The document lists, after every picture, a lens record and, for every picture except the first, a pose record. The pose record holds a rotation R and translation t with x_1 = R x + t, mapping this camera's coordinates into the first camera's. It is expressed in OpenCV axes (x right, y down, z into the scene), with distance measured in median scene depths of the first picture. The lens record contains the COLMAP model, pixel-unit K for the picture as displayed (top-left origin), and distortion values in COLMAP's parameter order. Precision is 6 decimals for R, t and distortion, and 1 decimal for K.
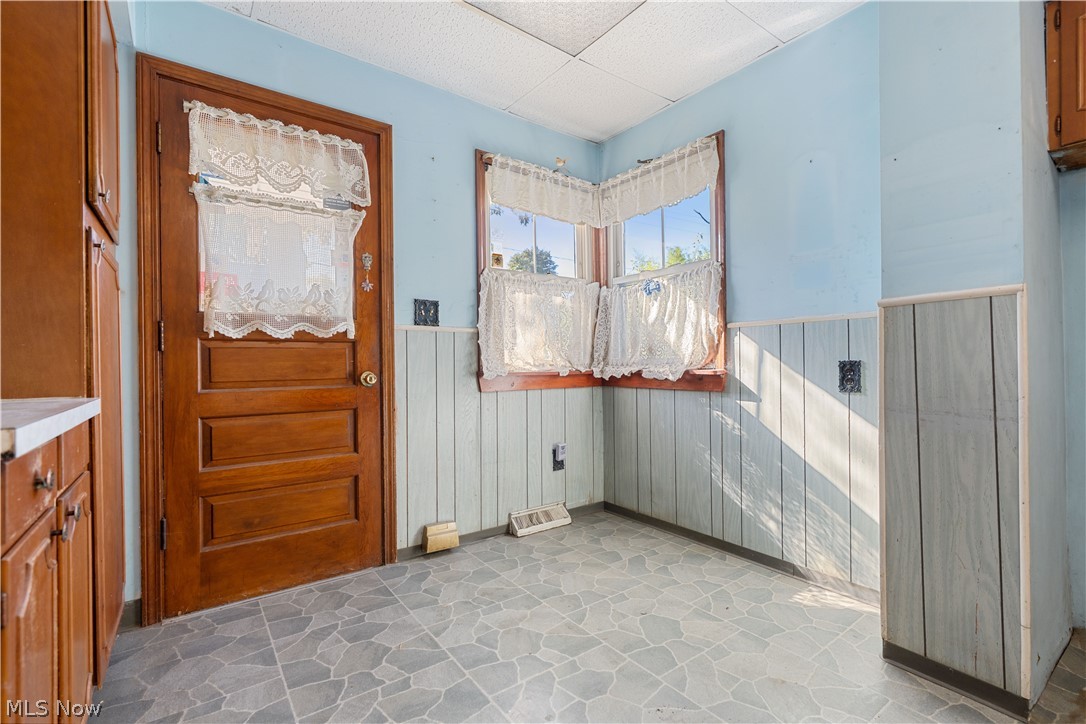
lens RADIAL K [[494.5, 0, 549.0], [0, 494.5, 364.6], [0, 0, 1]] dist [-0.003105, -0.000021]
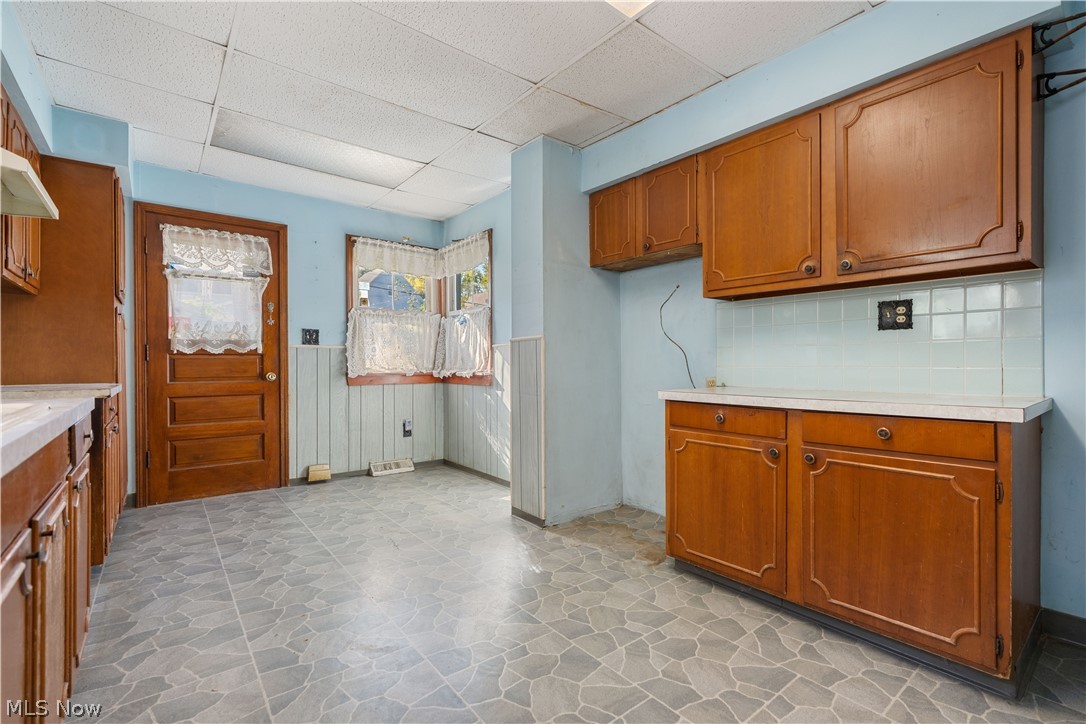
lens RADIAL K [[494.5, 0, 547.0], [0, 494.5, 368.5], [0, 0, 1]] dist [-0.003105, -0.000021]
pose [[0.999496, 0.004749, 0.031398, 0.531085], [-0.004855, 0.999983, 0.003315, -0.009825], [-0.031382, -0.003466, 0.999501, -0.726943]]
